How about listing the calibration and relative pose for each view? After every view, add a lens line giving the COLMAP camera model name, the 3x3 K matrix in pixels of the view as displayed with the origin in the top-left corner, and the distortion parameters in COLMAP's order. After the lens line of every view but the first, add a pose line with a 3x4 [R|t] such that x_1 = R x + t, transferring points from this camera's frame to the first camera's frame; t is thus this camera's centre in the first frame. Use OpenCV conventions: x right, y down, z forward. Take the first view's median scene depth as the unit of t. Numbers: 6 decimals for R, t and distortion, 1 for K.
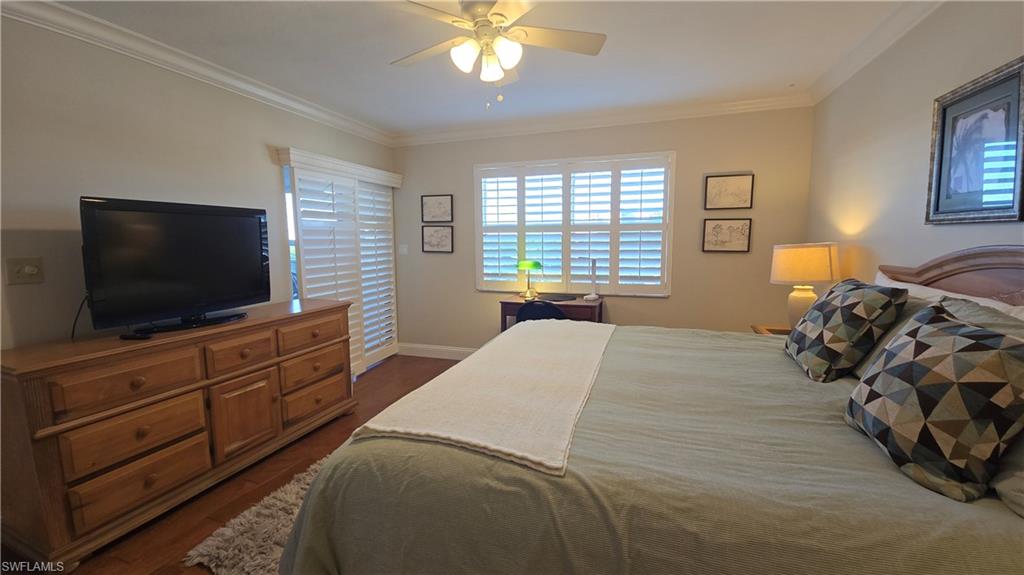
lens RADIAL K [[416.9, 0, 506.8], [0, 416.9, 288.3], [0, 0, 1]] dist [0.013458, -0.010233]
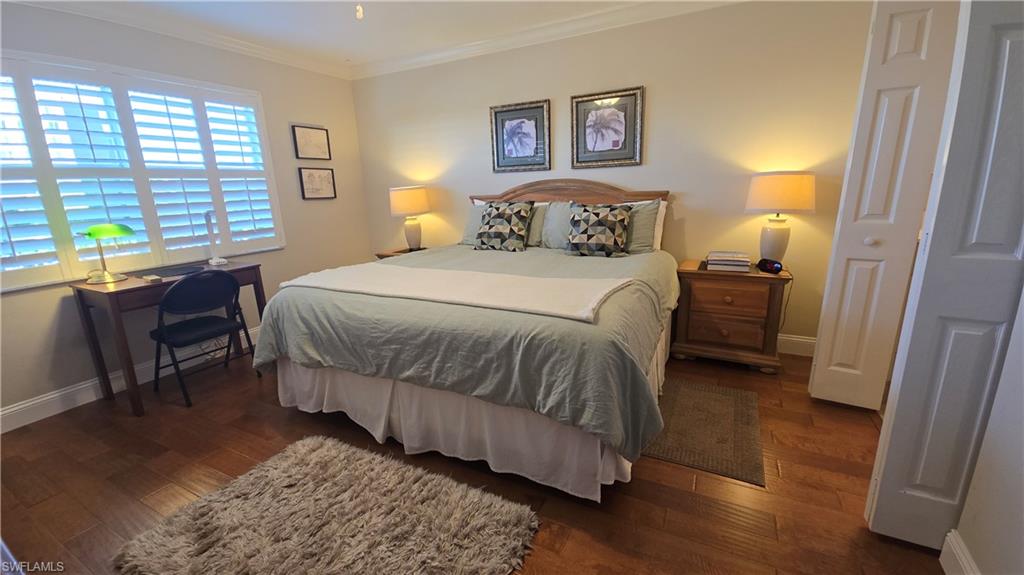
lens RADIAL K [[416.9, 0, 506.8], [0, 416.9, 288.3], [0, 0, 1]] dist [0.013458, -0.010233]
pose [[0.151094, -0.233481, 0.960550, -0.878171], [0.151665, 0.965677, 0.210871, -0.025546], [-0.976815, 0.113821, 0.181319, 0.553207]]
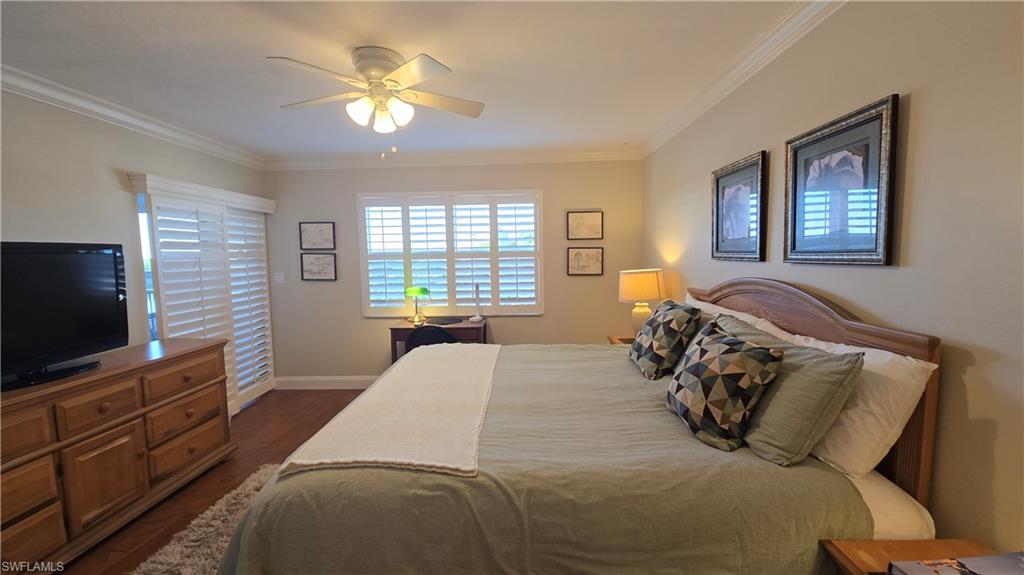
lens RADIAL K [[416.9, 0, 506.8], [0, 416.9, 288.3], [0, 0, 1]] dist [0.013458, -0.010233]
pose [[0.957468, -0.032726, 0.286678, -0.054285], [0.043740, 0.998527, -0.032098, -0.034960], [-0.285206, 0.043272, 0.957489, -0.121373]]
